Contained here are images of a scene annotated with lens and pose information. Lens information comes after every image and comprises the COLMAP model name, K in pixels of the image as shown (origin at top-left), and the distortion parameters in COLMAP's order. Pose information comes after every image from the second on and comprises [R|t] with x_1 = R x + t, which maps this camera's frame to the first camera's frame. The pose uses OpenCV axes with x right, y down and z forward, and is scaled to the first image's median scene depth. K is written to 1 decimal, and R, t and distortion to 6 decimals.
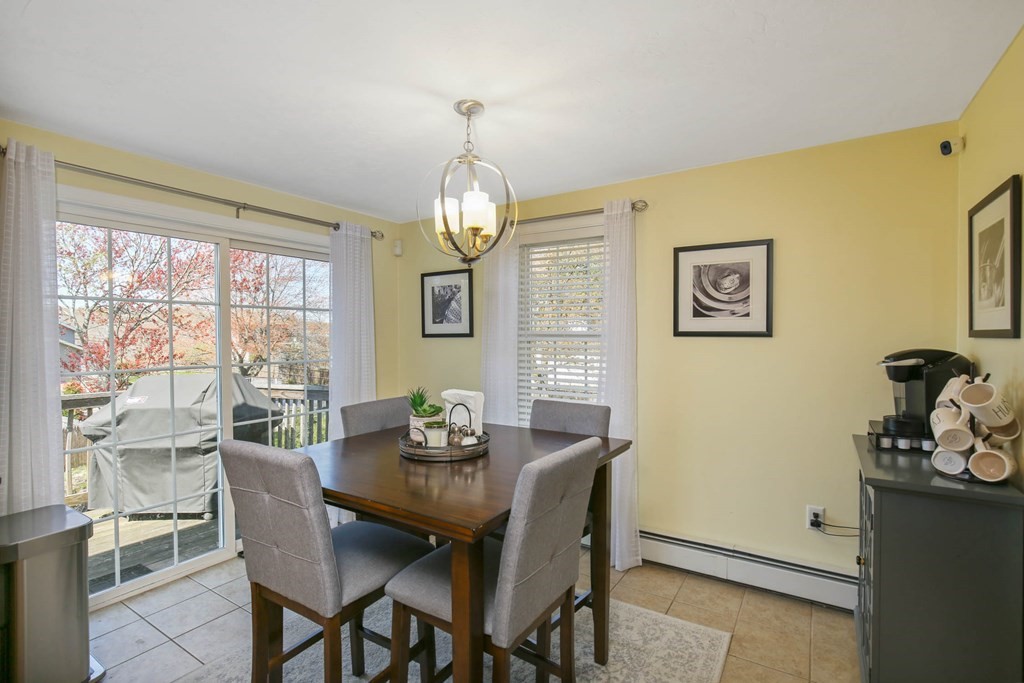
lens RADIAL K [[479.7, 0, 516.5], [0, 479.7, 343.5], [0, 0, 1]] dist [-0.022019, 0.006925]
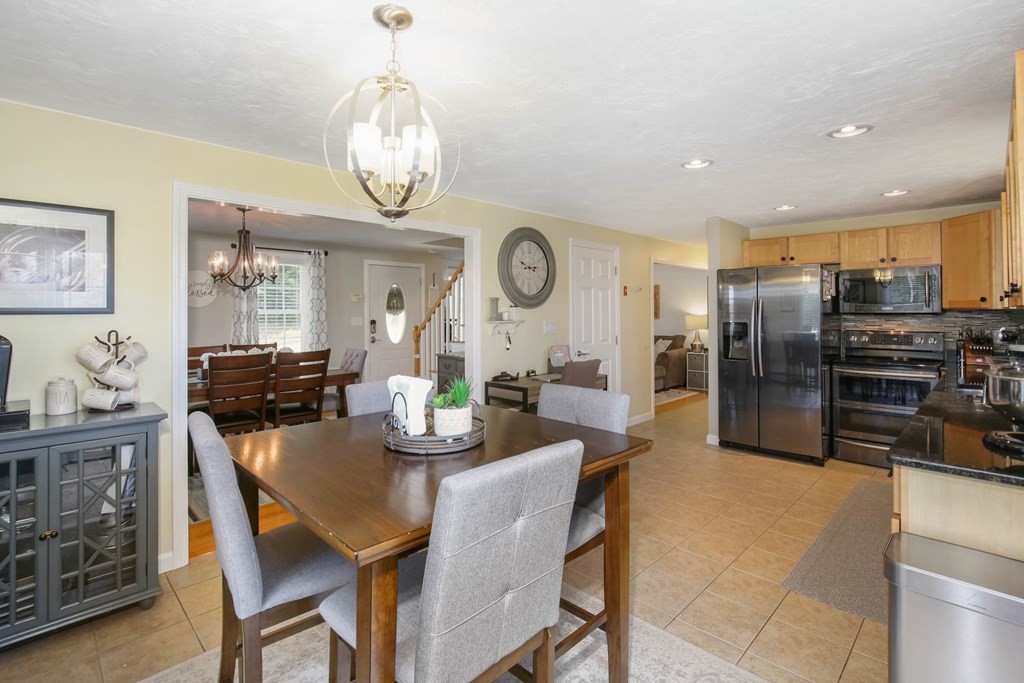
lens RADIAL K [[479.7, 0, 517.2], [0, 479.7, 306.7], [0, 0, 1]] dist [-0.022019, 0.006925]
pose [[-0.975953, 0.001895, 0.217973, -0.325377], [0.005847, 0.999830, 0.017487, -0.028098], [-0.217903, 0.018341, -0.975798, 1.246036]]
